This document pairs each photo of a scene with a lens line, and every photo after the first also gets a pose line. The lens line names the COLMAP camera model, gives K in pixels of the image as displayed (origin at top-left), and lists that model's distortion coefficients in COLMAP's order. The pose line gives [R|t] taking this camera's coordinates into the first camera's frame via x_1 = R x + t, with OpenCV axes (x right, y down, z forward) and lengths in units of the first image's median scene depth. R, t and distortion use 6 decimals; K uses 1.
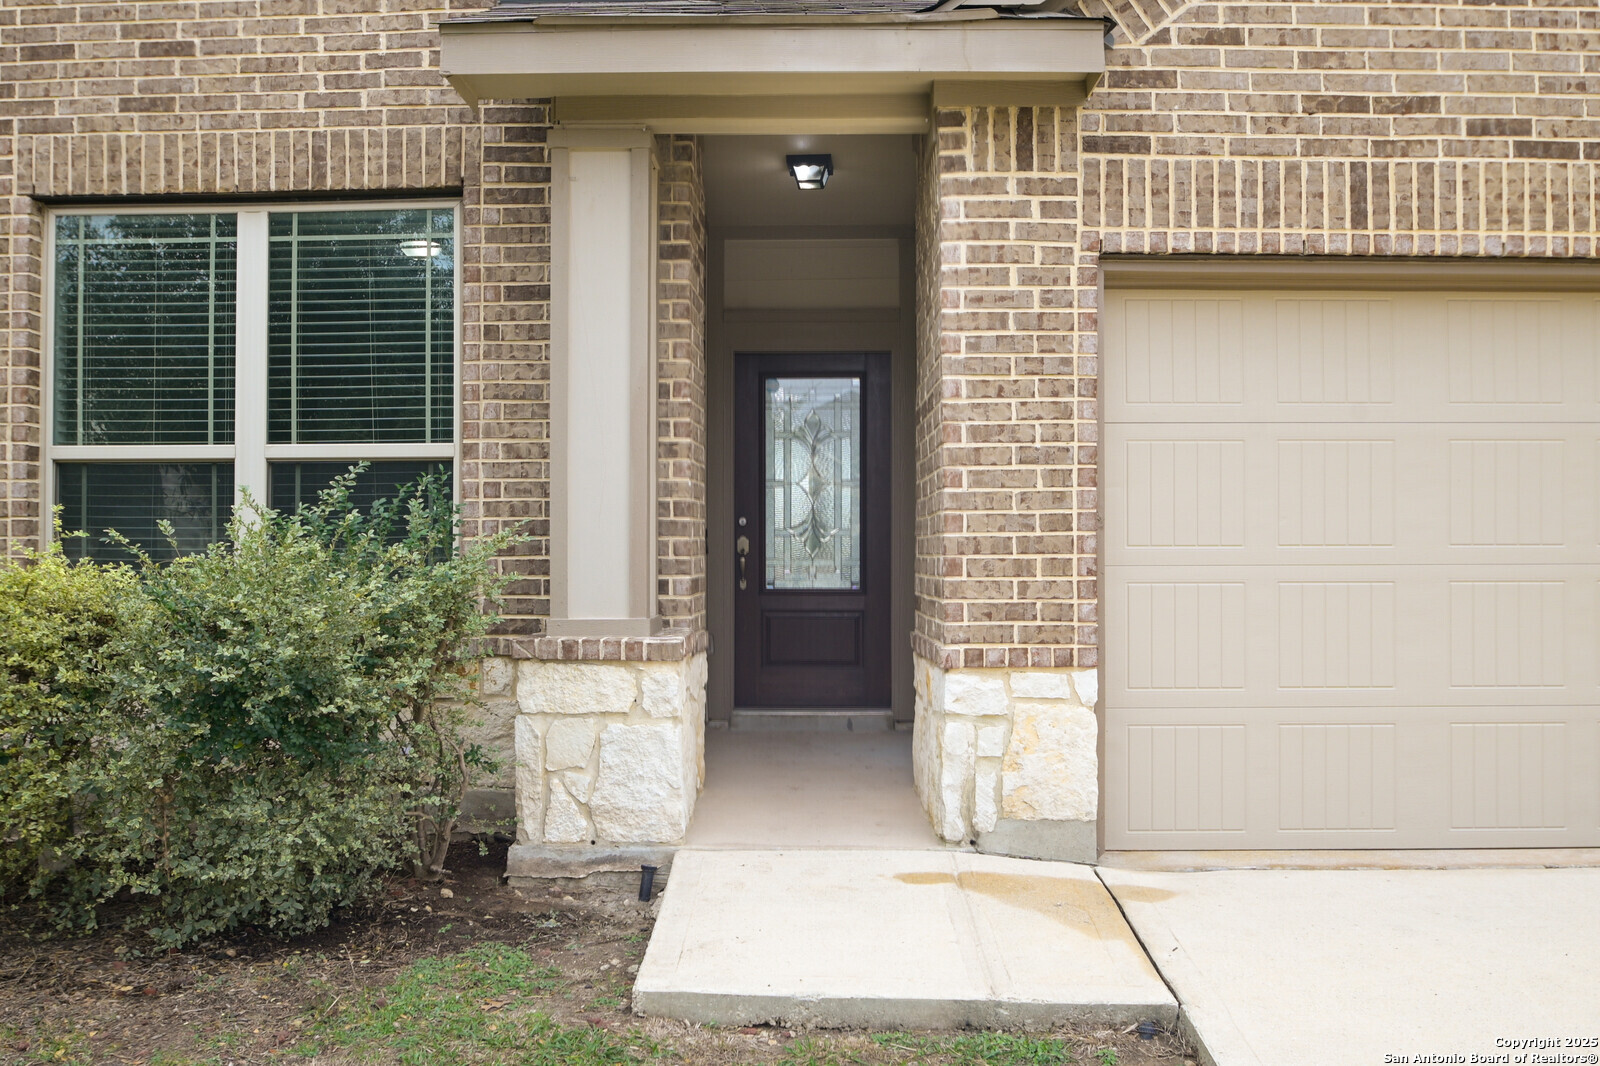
lens RADIAL K [[1306.4, 0, 800.0], [0, 1306.4, 533.0], [0, 0, 1]] dist [-0.059393, 0.010882]
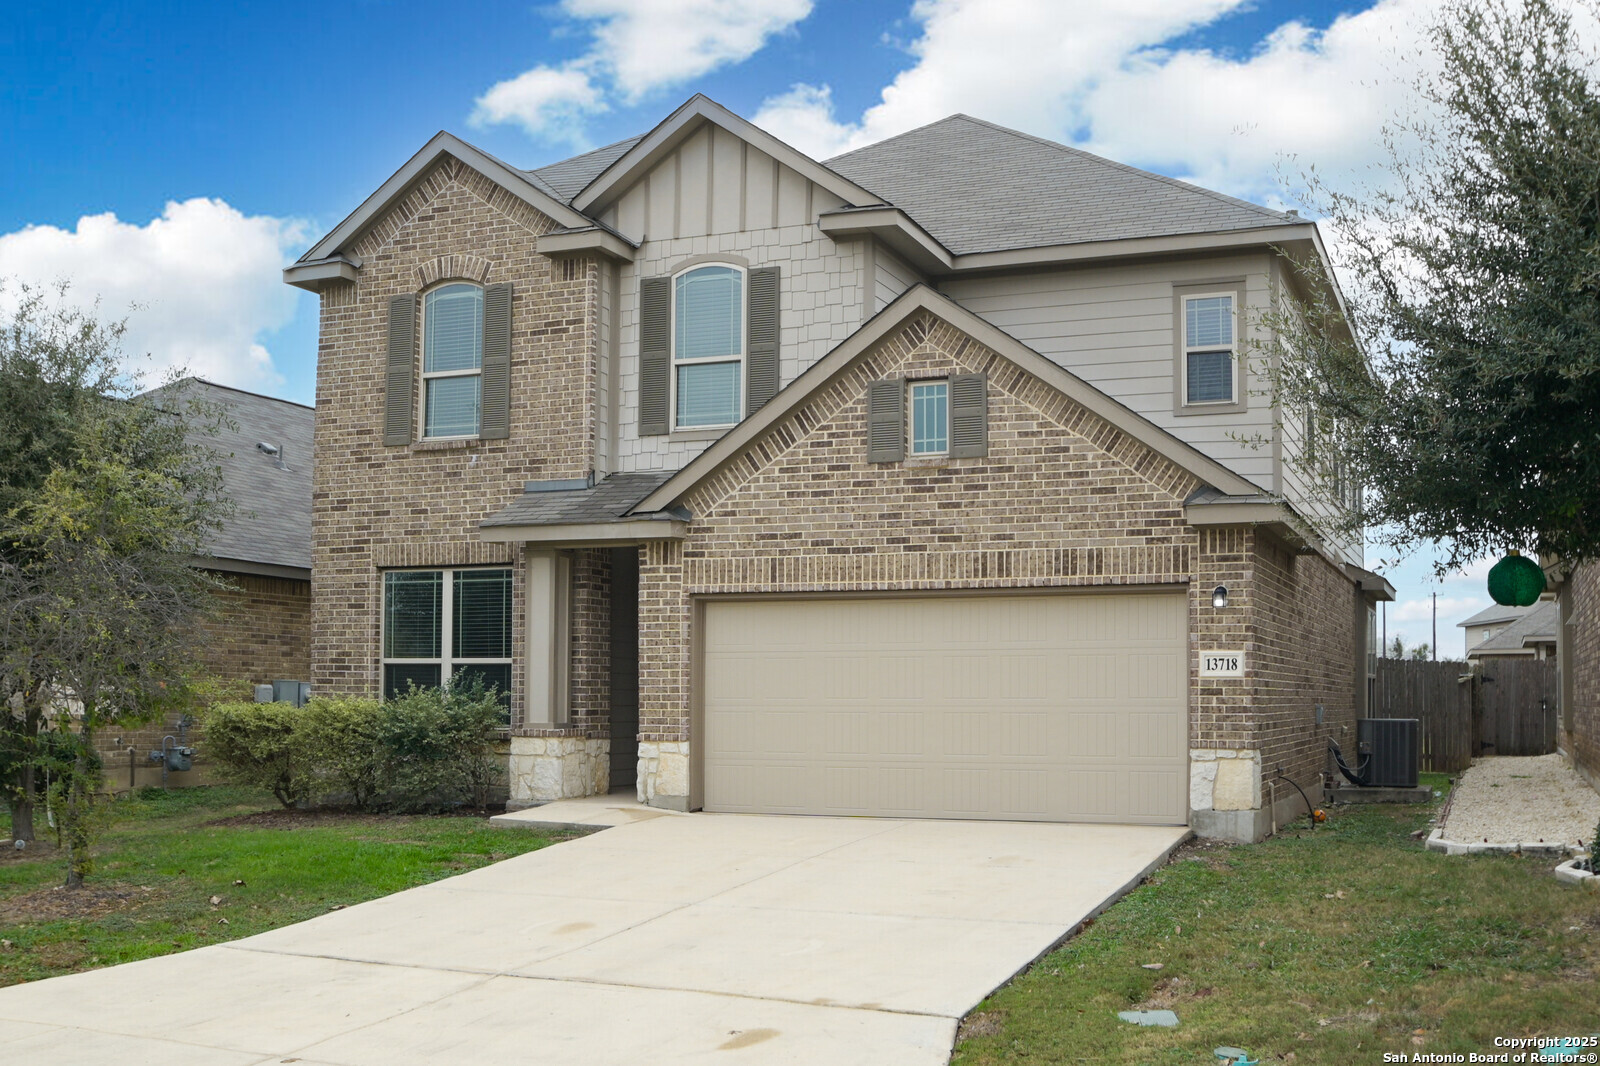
lens RADIAL K [[1696.8, 0, 800.5], [0, 1696.8, 578.3], [0, 0, 1]] dist [-0.070966, 0.007885]
pose [[0.927258, -0.021190, -0.373823, 1.822717], [0.000100, 0.998411, -0.056347, -0.041807], [0.374423, 0.052210, 0.925787, -2.299379]]
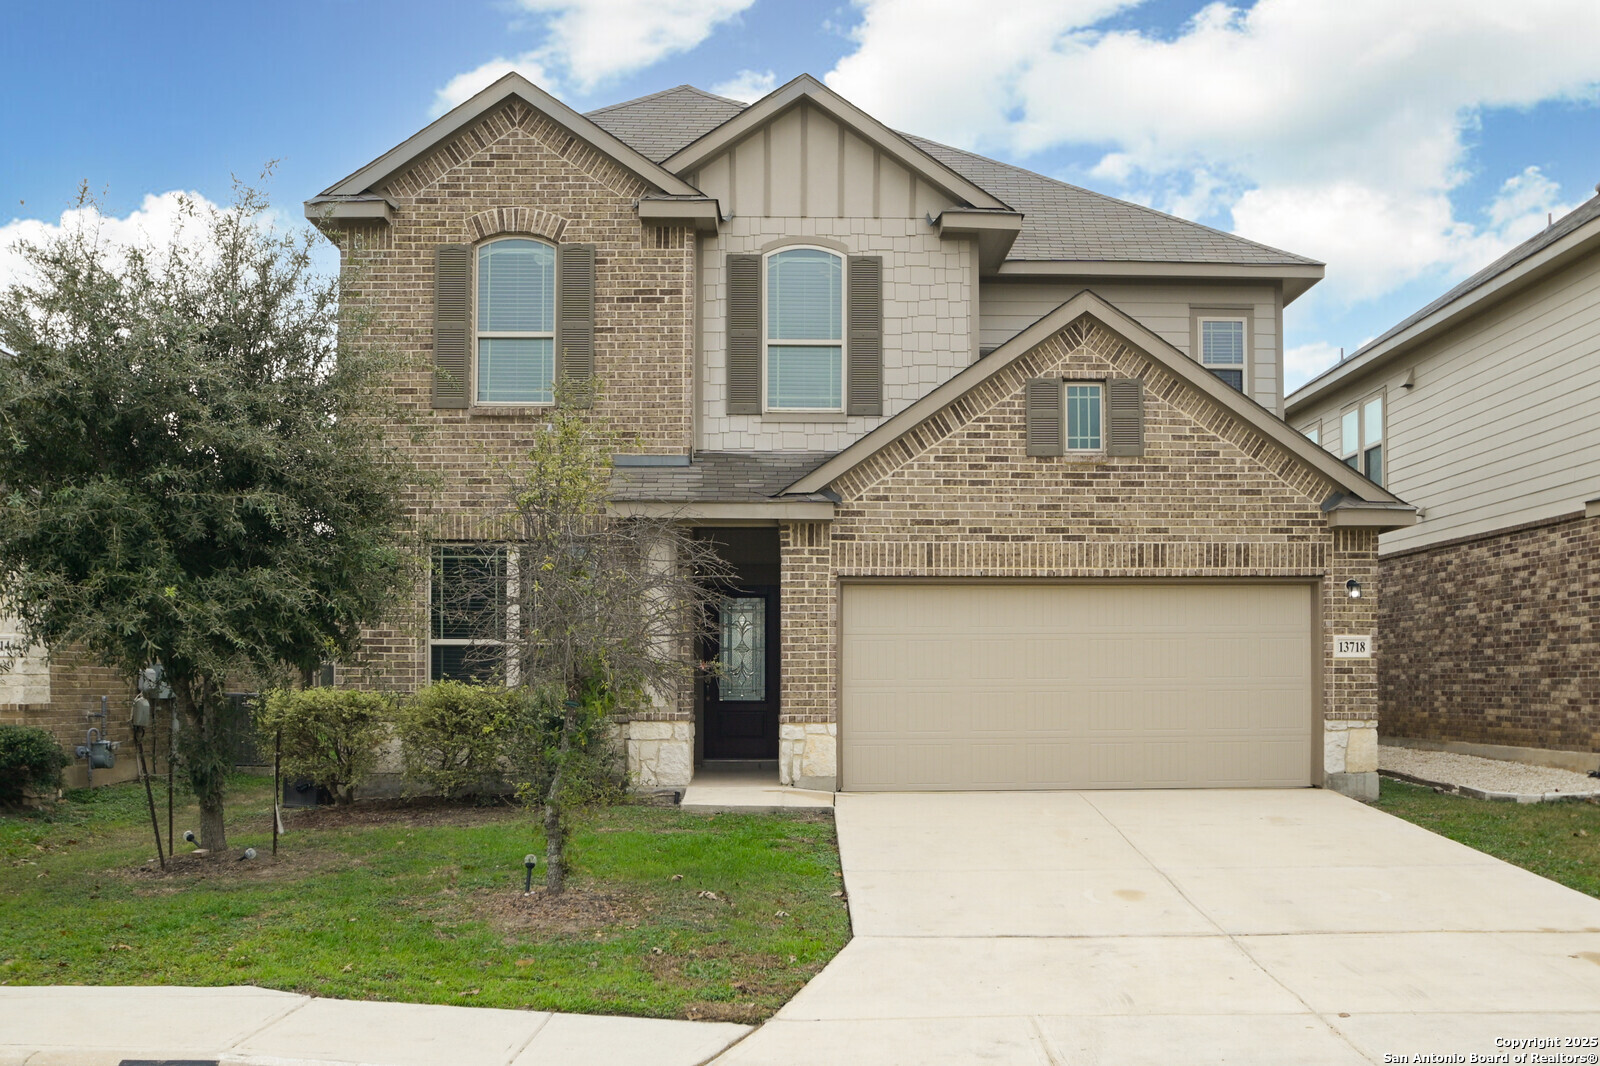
lens RADIAL K [[1699.0, 0, 832.8], [0, 1699.0, 611.4], [0, 0, 1]] dist [-0.069650, -0.007621]
pose [[0.999220, 0.000399, 0.039475, 0.075213], [0.000685, 0.999623, -0.027437, -0.036737], [-0.039471, 0.027442, 0.998844, -2.685878]]
